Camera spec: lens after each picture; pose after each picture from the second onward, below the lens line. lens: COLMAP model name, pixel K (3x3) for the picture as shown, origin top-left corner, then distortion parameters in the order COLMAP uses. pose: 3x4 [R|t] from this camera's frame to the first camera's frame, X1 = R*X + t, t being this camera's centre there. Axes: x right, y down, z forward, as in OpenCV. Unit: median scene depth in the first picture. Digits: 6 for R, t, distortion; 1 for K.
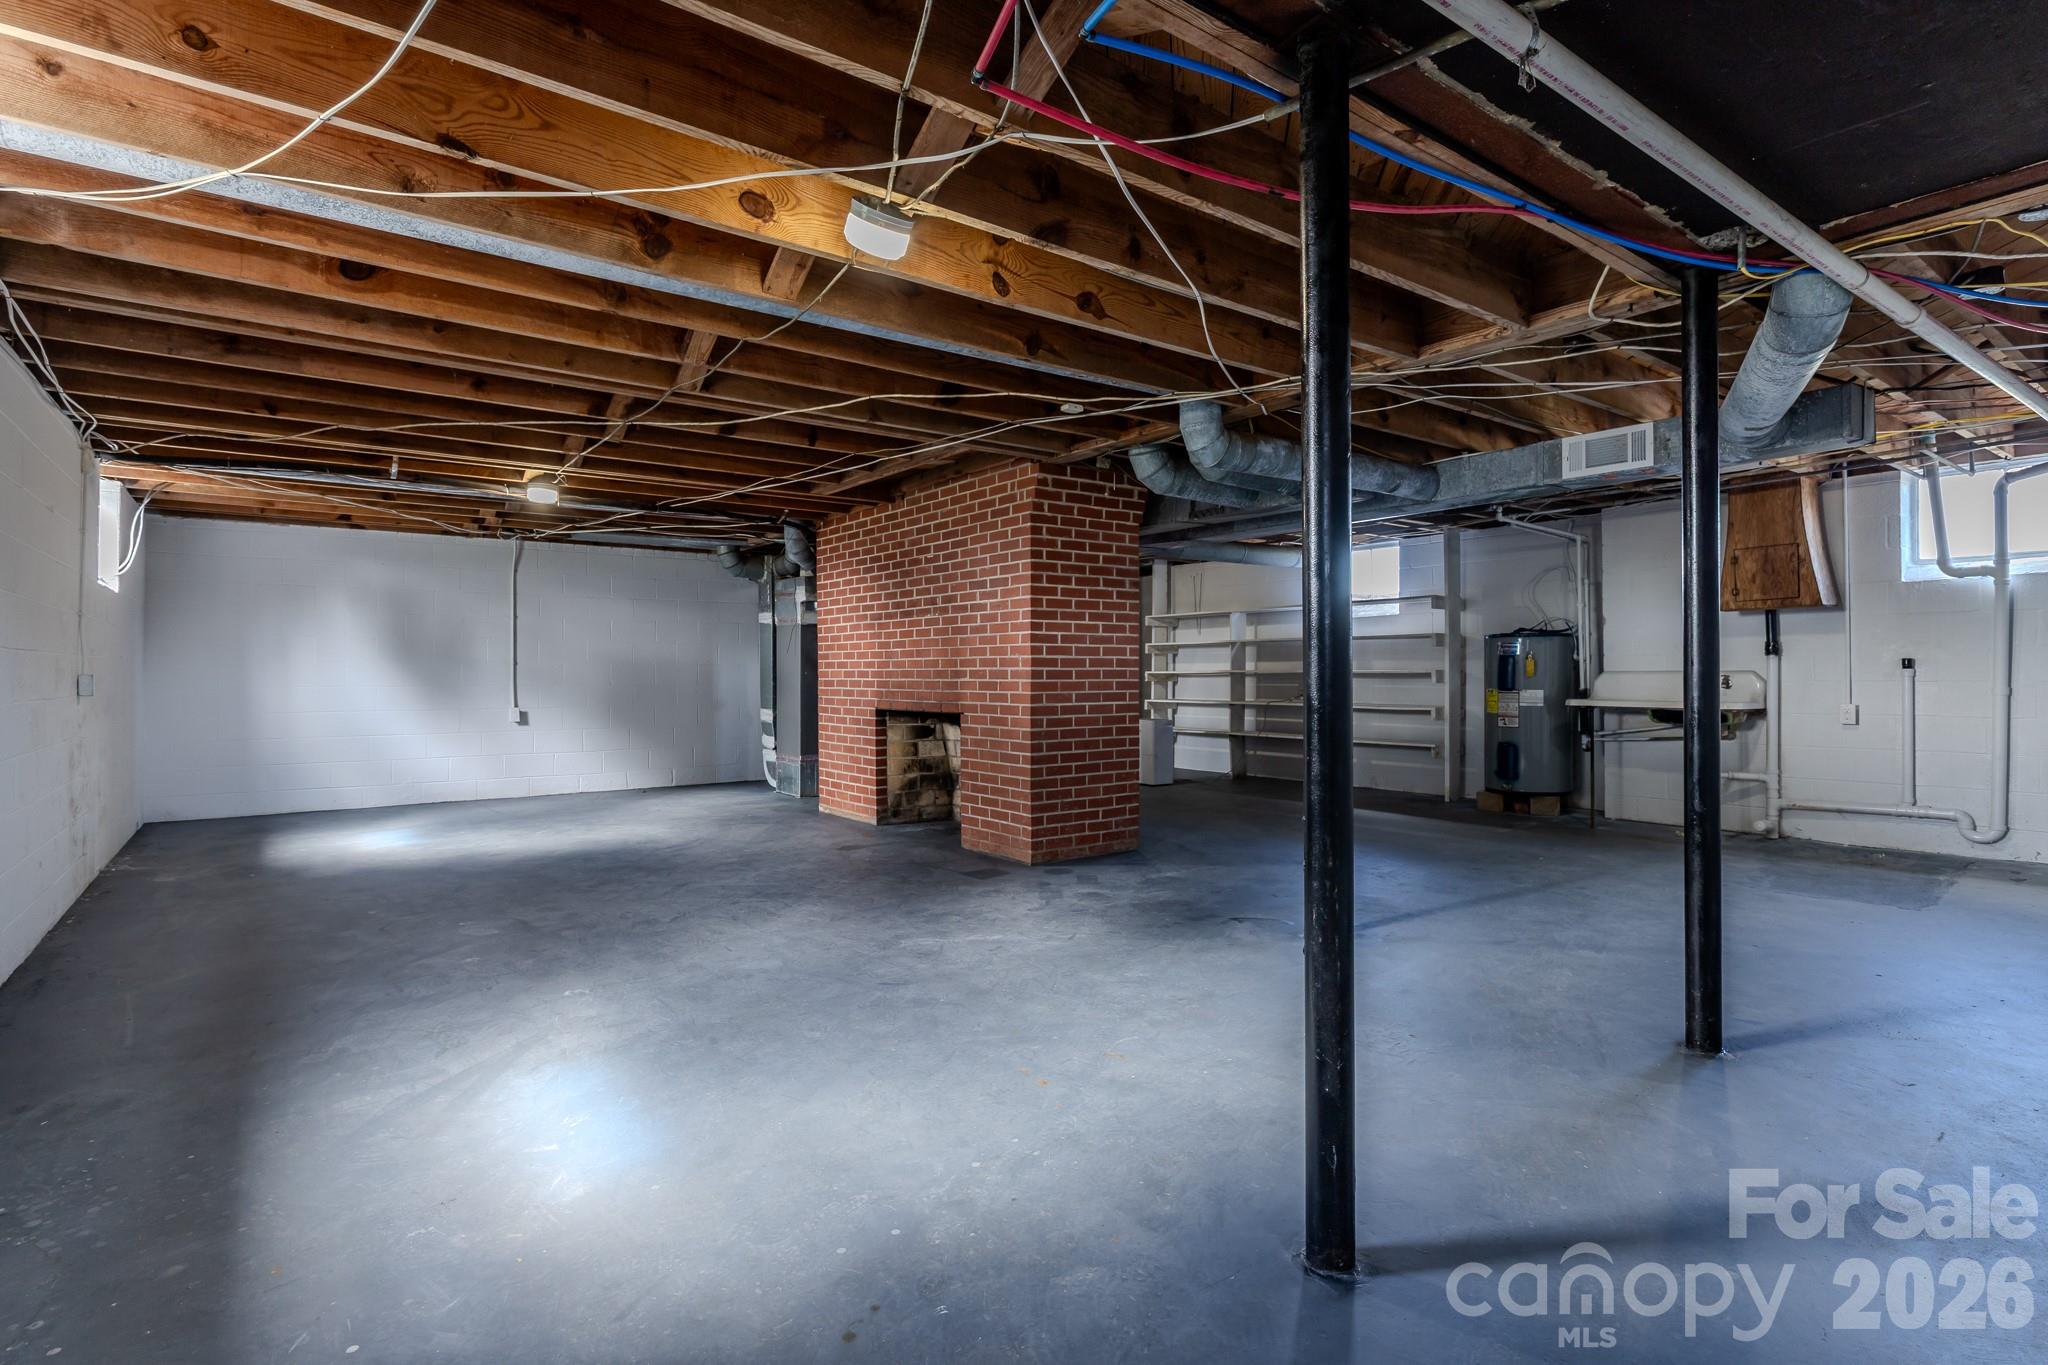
lens RADIAL K [[994.6, 0, 1019.6], [0, 994.6, 674.3], [0, 0, 1]] dist [0.002082, -0.013661]
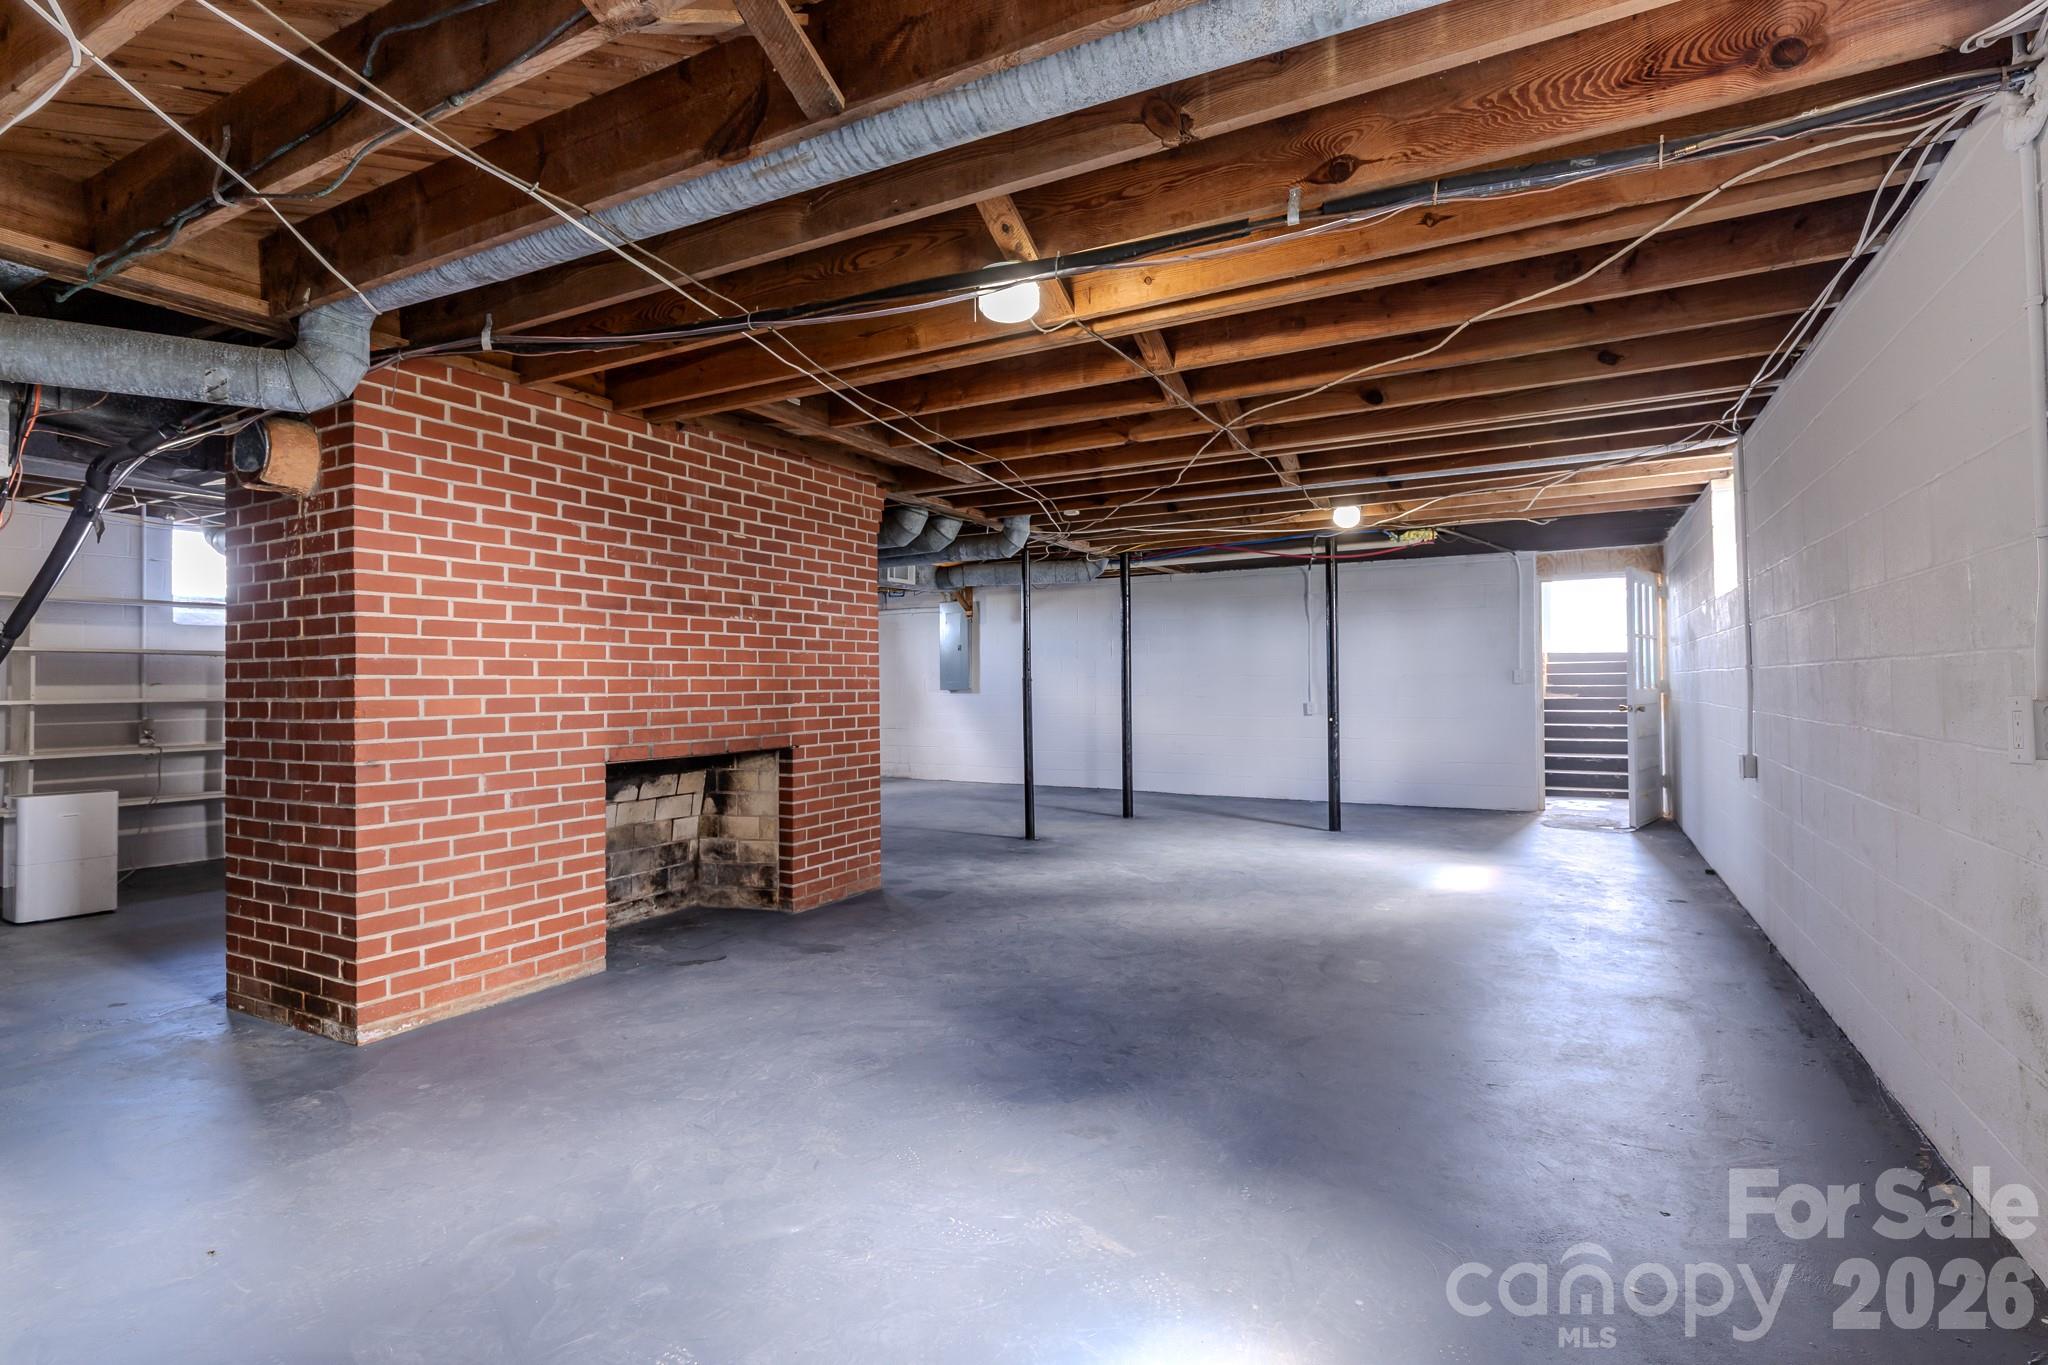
lens RADIAL K [[994.6, 0, 1019.6], [0, 994.6, 674.3], [0, 0, 1]] dist [0.002082, -0.013661]
pose [[-0.415286, 0.019885, 0.909474, -0.819433], [0.016957, 0.999757, -0.014116, -0.004828], [-0.909533, 0.009559, -0.415522, 1.103564]]
